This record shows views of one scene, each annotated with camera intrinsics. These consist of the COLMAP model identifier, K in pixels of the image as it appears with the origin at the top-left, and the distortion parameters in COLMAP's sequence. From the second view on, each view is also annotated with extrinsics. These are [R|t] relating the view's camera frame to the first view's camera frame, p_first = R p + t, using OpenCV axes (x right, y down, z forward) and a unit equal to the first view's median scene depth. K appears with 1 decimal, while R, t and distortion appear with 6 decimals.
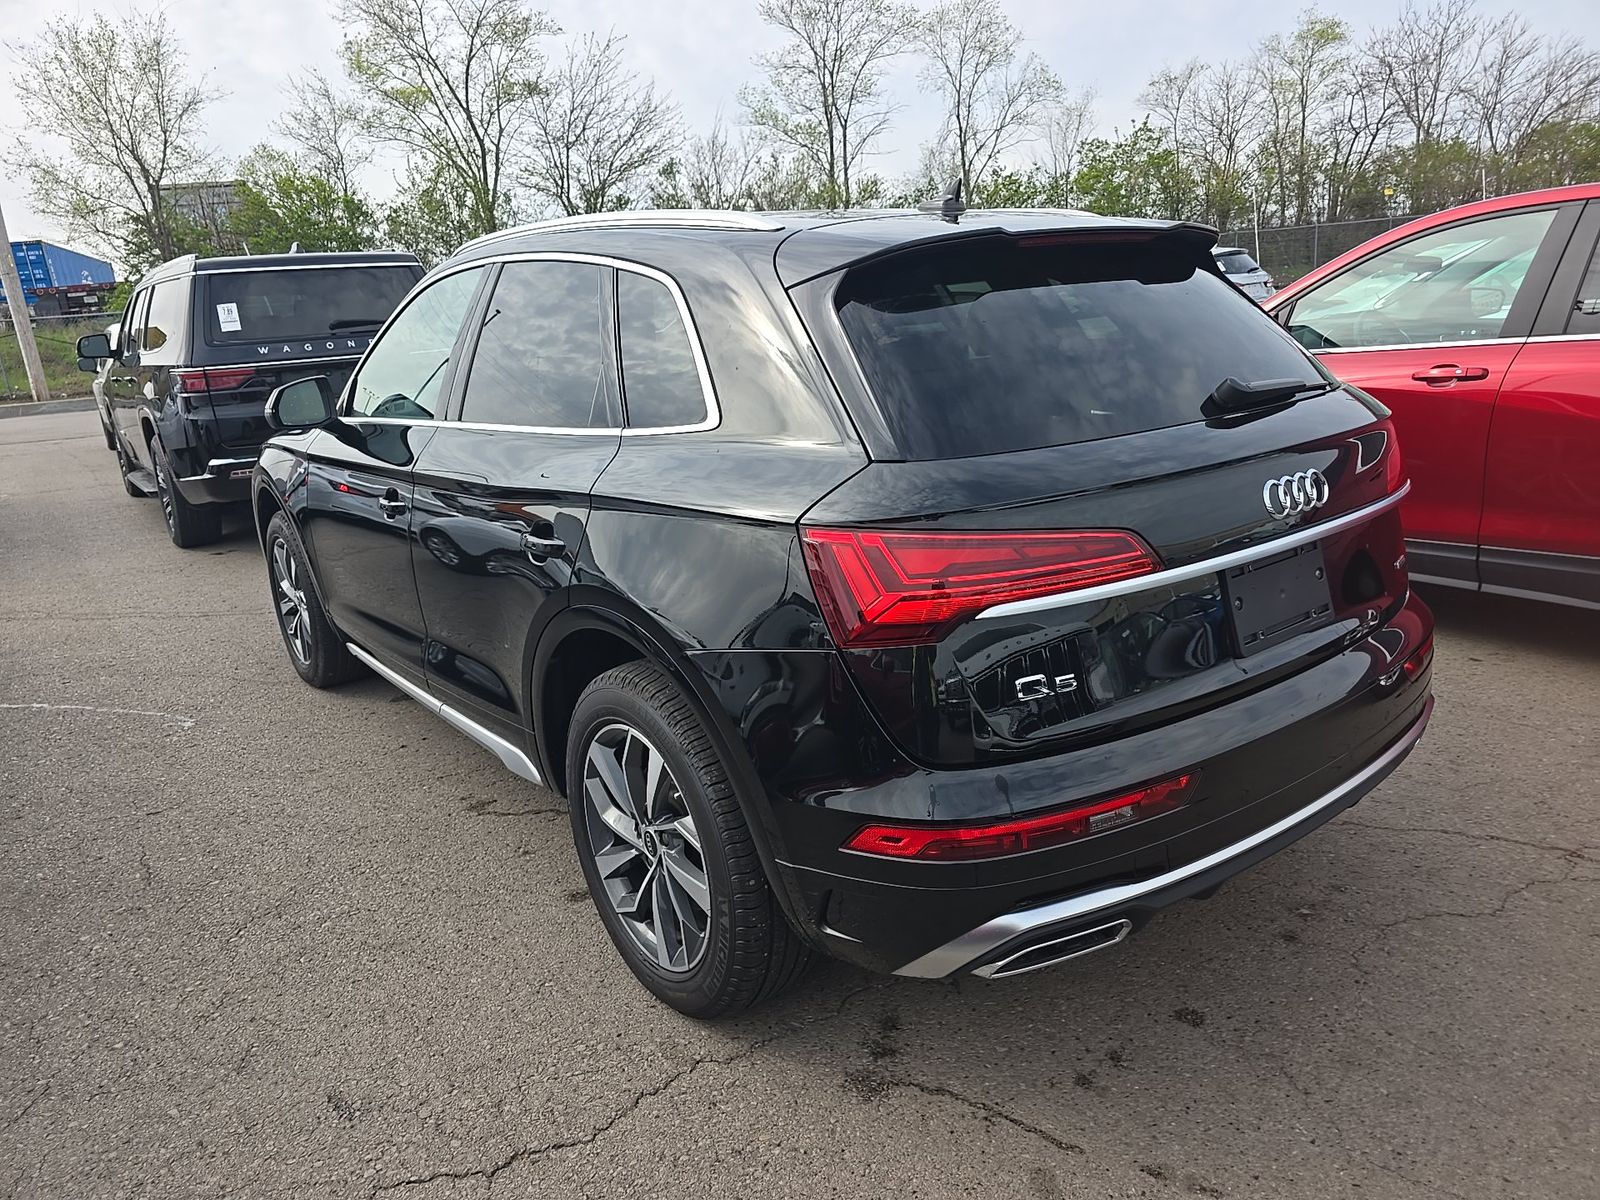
lens RADIAL K [[1098.5, 0, 830.6], [0, 1098.5, 609.1], [0, 0, 1]] dist [0.053549, -0.045814]
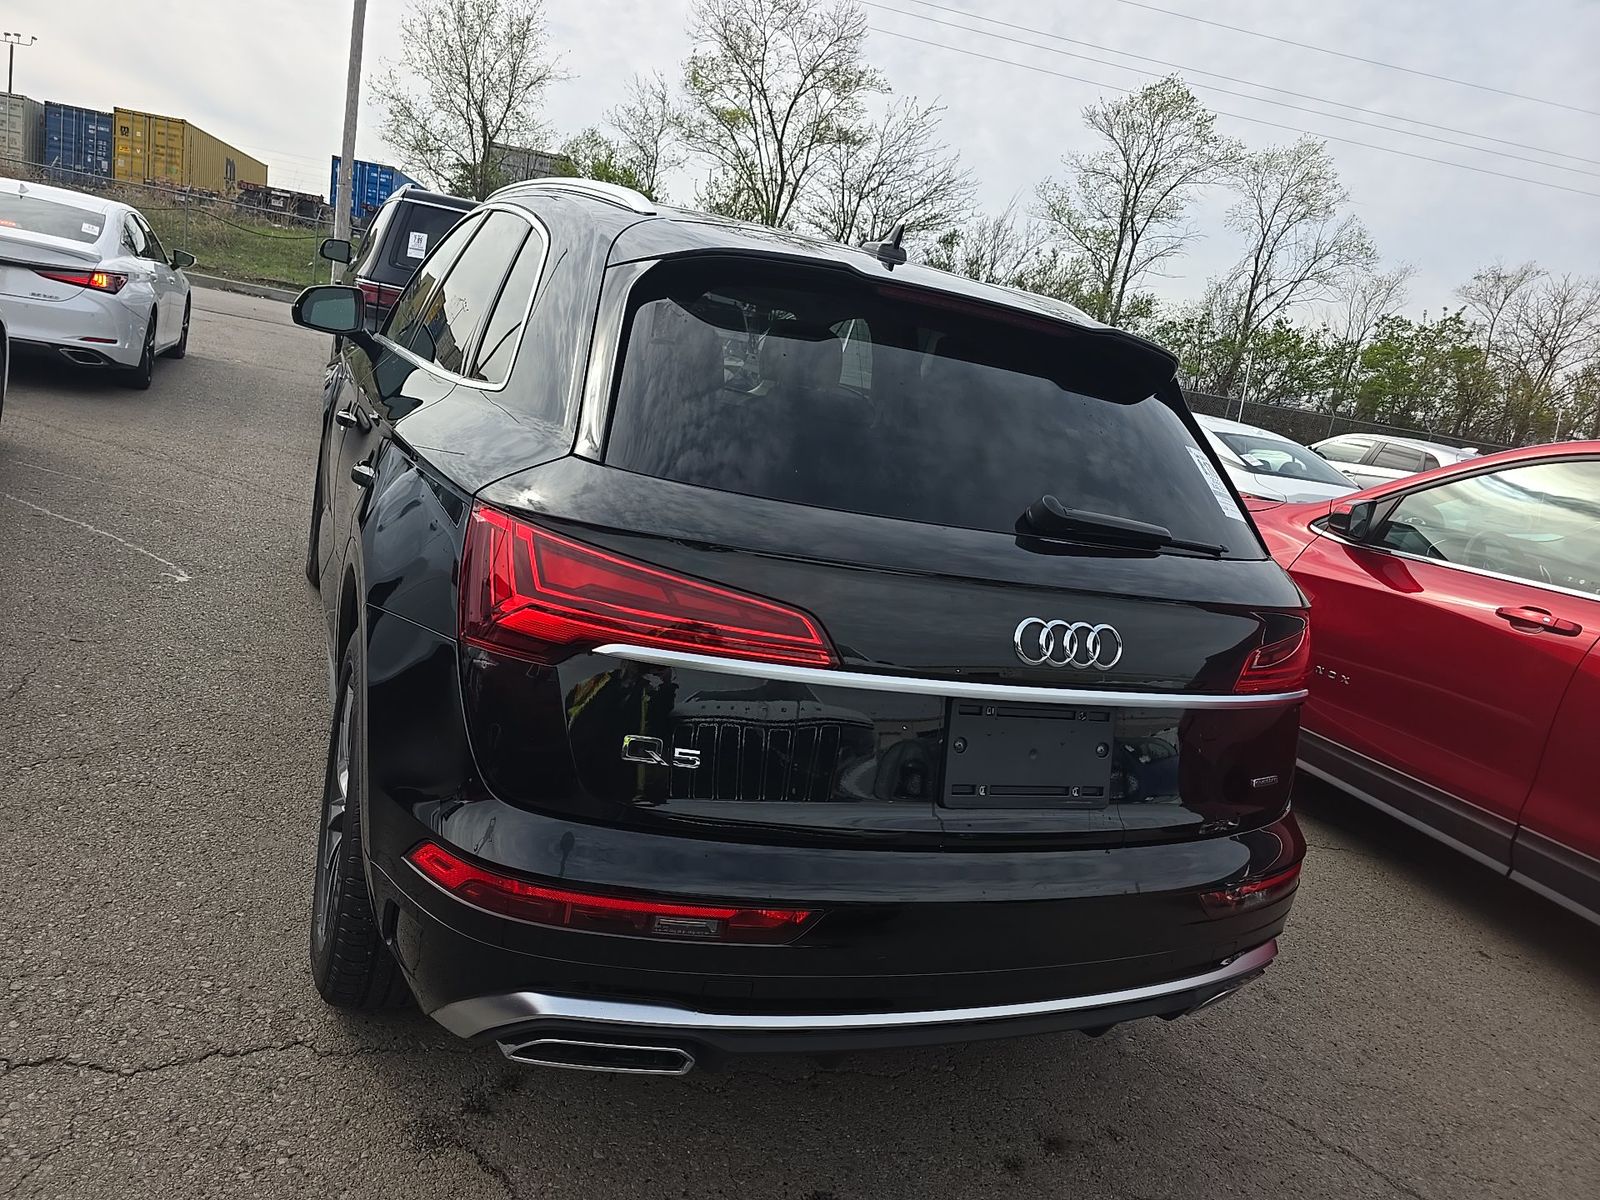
lens RADIAL K [[1098.5, 0, 814.4], [0, 1098.5, 609.4], [0, 0, 1]] dist [0.053549, -0.045814]
pose [[0.937391, 0.297571, -0.180969, 0.027704], [-0.308007, 0.950848, -0.031929, -0.003055], [0.162573, 0.085670, 0.982970, 0.010117]]
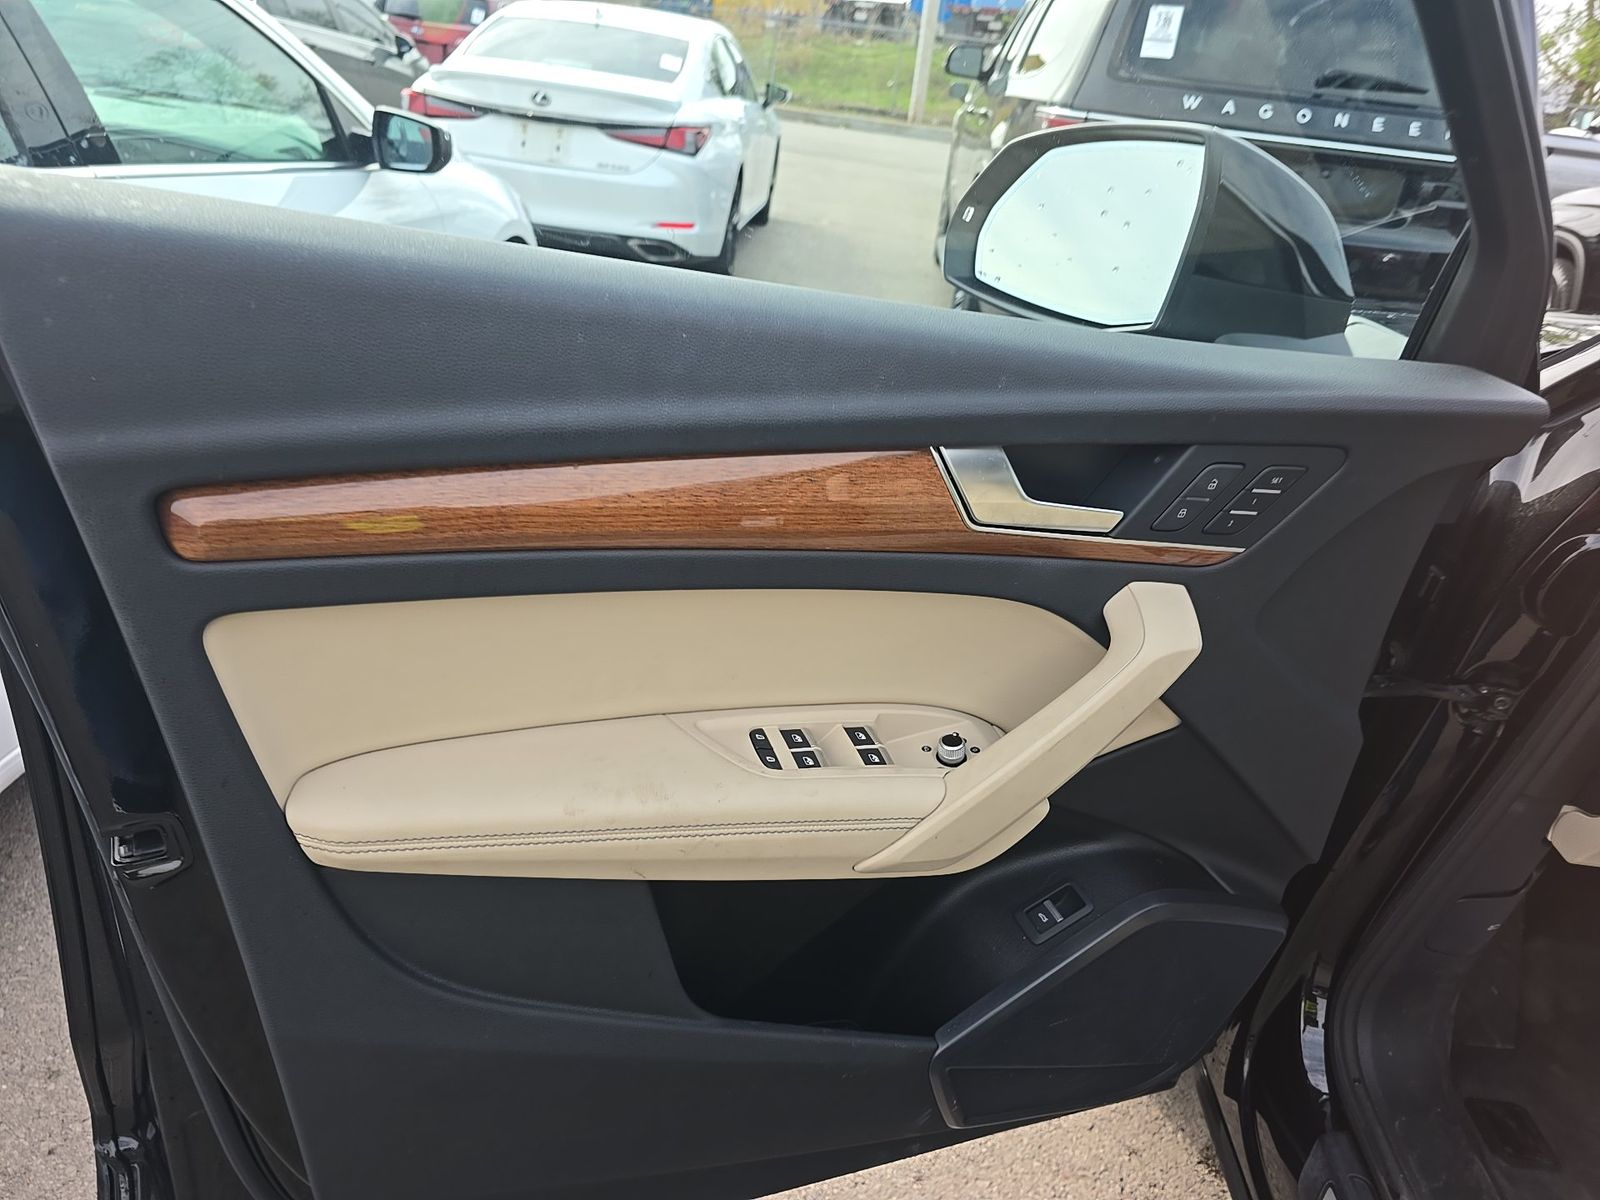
lens RADIAL K [[1098.5, 0, 790.2], [0, 1098.5, 604.2], [0, 0, 1]] dist [0.053549, -0.045814]
pose [[0.730130, 0.432465, -0.529041, -0.058553], [-0.340296, 0.901524, 0.267308, -0.019793], [0.592544, -0.015139, 0.805396, 0.098638]]
